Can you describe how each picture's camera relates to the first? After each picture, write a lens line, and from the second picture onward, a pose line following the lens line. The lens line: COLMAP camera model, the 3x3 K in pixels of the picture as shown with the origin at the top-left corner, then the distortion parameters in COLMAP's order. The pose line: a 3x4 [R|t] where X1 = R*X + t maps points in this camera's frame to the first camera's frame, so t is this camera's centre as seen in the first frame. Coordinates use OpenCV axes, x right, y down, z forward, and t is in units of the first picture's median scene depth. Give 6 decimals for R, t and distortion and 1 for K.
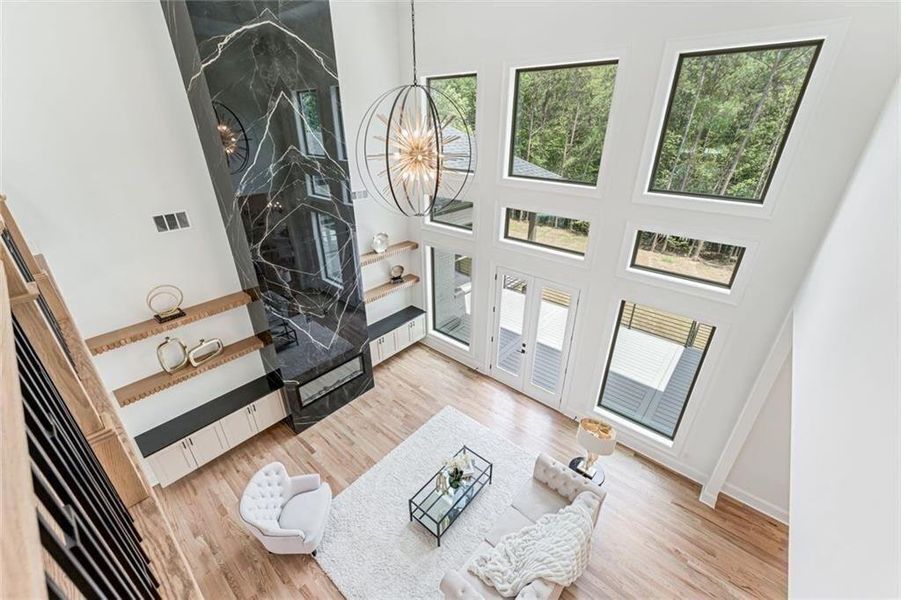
lens RADIAL K [[360.9, 0, 447.5], [0, 360.9, 305.6], [0, 0, 1]] dist [0.004555, 0.000122]
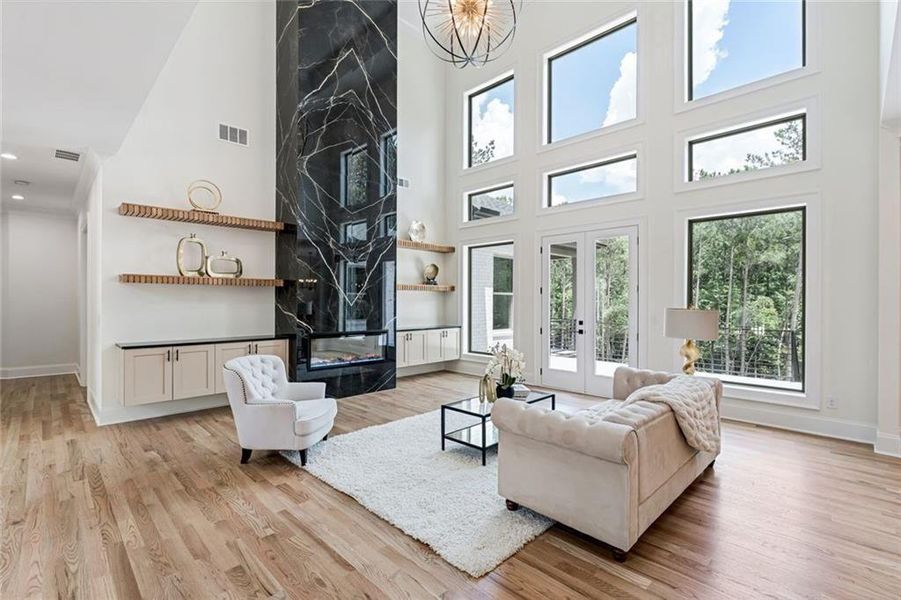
lens RADIAL K [[407.8, 0, 447.3], [0, 407.8, 301.0], [0, 0, 1]] dist [-0.002591, 0.000013]
pose [[0.997281, 0.005361, -0.073498, -0.031400], [-0.037459, 0.895769, -0.442939, 0.599297], [0.063463, 0.444488, 0.893534, 0.148801]]
